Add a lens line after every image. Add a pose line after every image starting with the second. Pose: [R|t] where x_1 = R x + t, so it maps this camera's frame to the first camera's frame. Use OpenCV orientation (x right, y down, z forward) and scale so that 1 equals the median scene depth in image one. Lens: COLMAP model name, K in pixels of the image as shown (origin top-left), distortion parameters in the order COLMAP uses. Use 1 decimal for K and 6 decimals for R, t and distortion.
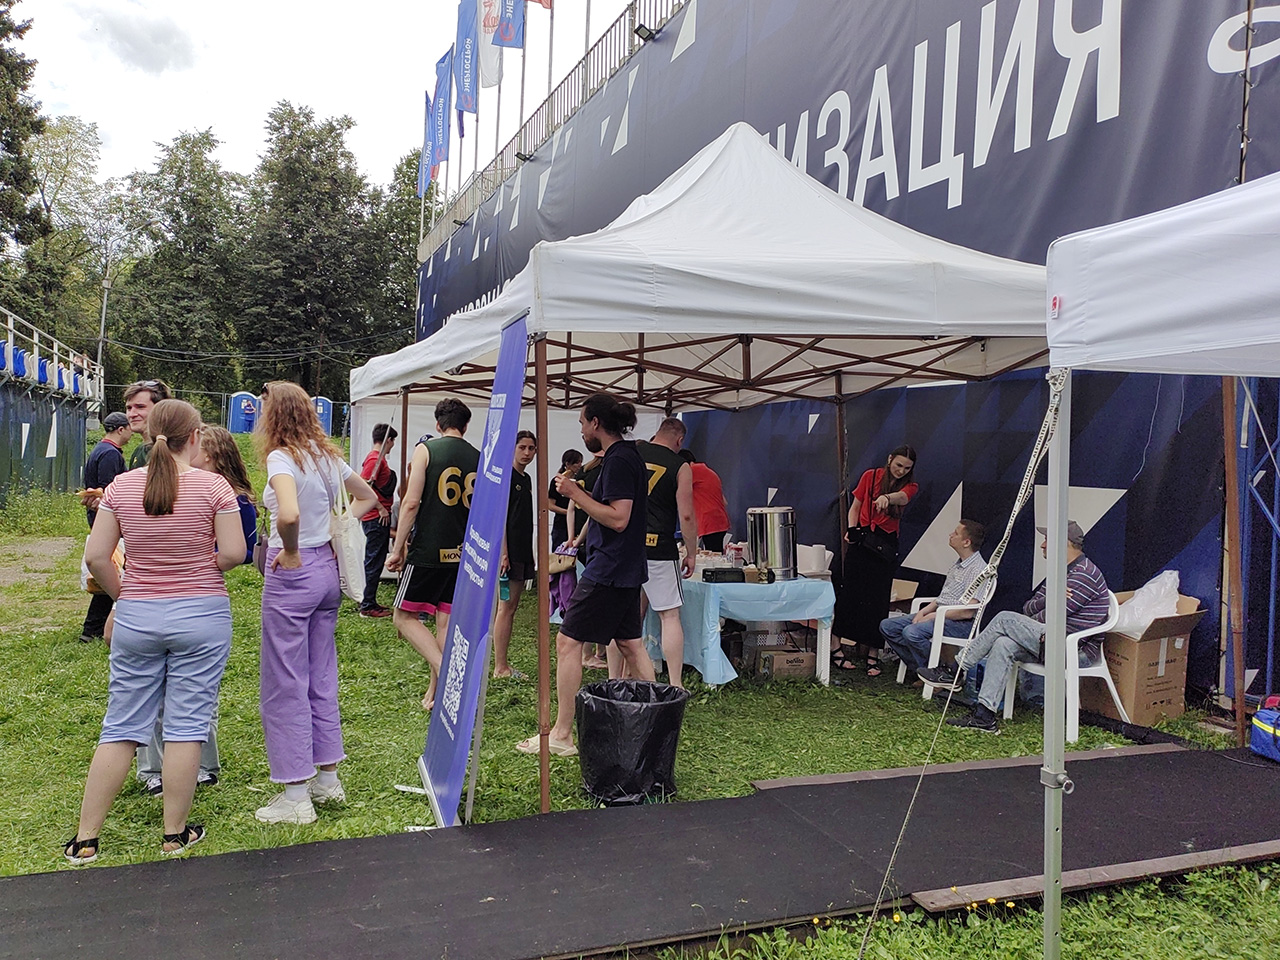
lens RADIAL K [[1014.0, 0, 639.1], [0, 1014.0, 477.1], [0, 0, 1]] dist [0.026921, 0.015561]
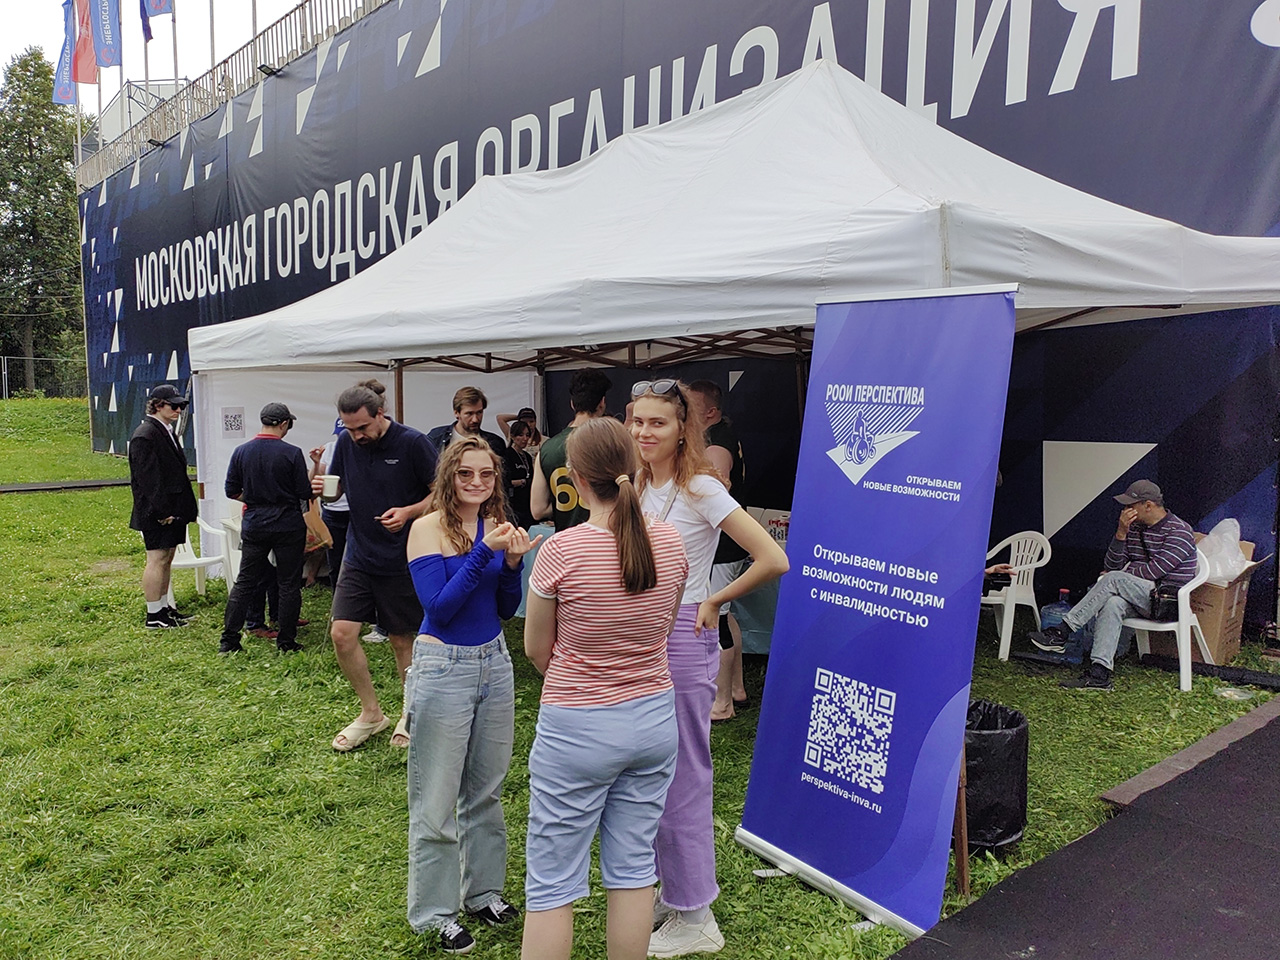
lens RADIAL K [[1014.0, 0, 640.1], [0, 1014.0, 481.1], [0, 0, 1]] dist [0.026921, 0.015561]
pose [[0.941515, -0.065012, 0.330639, -0.161010], [0.044134, 0.996551, 0.070272, -0.019496], [-0.334067, -0.051570, 0.941137, 0.078490]]
